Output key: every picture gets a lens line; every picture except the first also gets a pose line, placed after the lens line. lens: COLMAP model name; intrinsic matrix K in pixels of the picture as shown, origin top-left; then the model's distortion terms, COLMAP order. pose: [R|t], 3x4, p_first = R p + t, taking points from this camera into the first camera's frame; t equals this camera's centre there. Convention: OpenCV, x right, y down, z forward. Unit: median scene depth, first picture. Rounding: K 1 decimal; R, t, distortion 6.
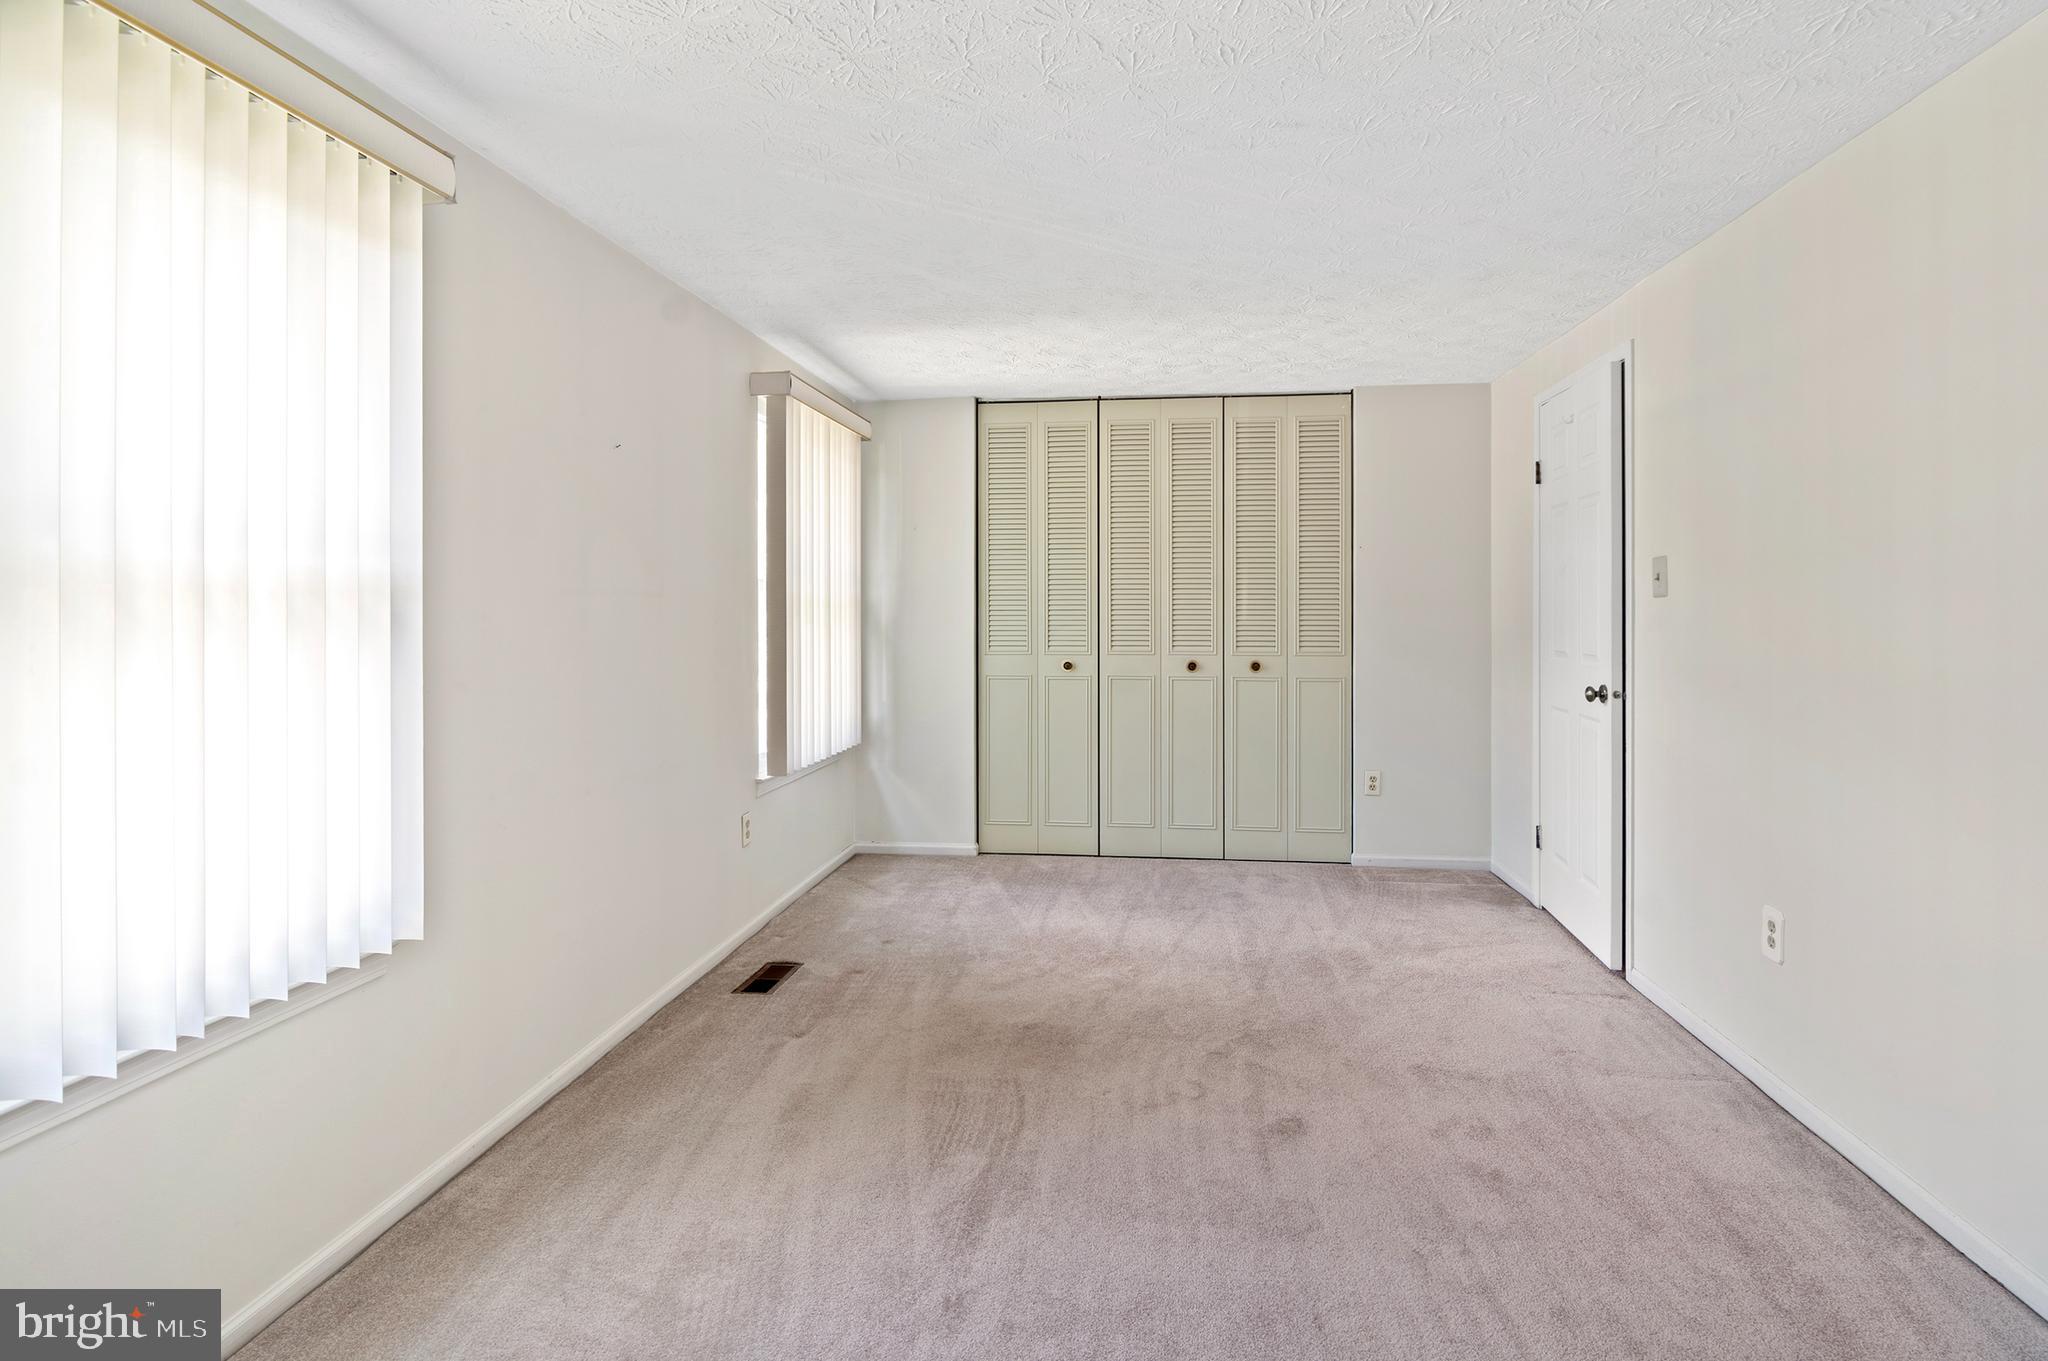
lens RADIAL K [[993.9, 0, 1025.0], [0, 993.9, 602.3], [0, 0, 1]] dist [-0.001358, -0.000526]
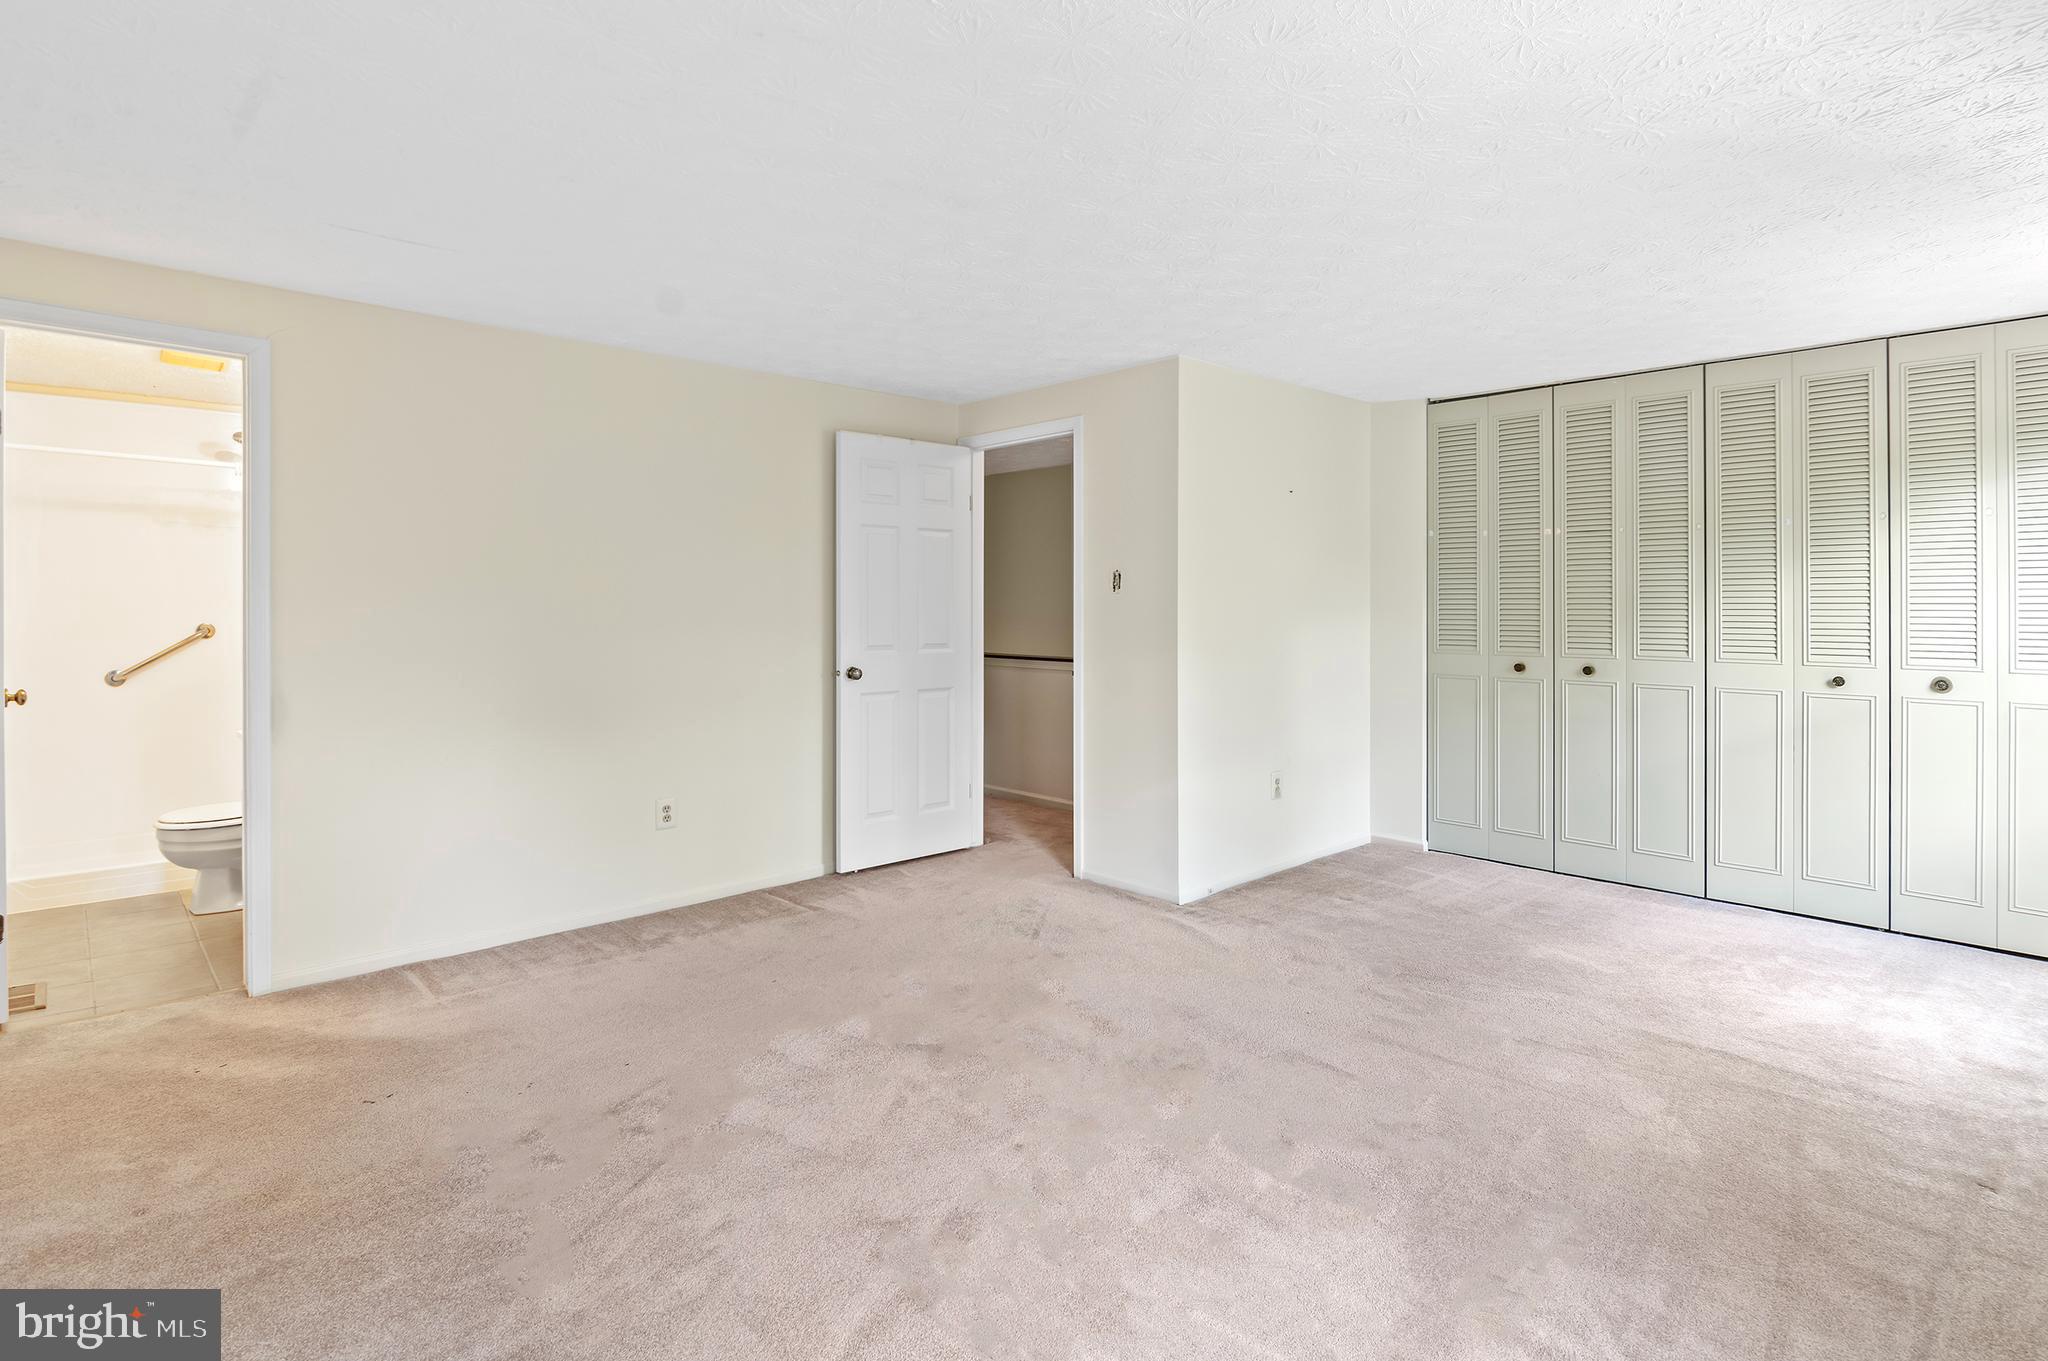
lens RADIAL K [[993.9, 0, 1025.0], [0, 993.9, 602.3], [0, 0, 1]] dist [-0.001358, -0.000526]
pose [[0.769707, 0.002180, -0.638394, 0.275058], [-0.000818, 0.999997, 0.002429, -0.000574], [0.638397, -0.001348, 0.769706, -0.037541]]
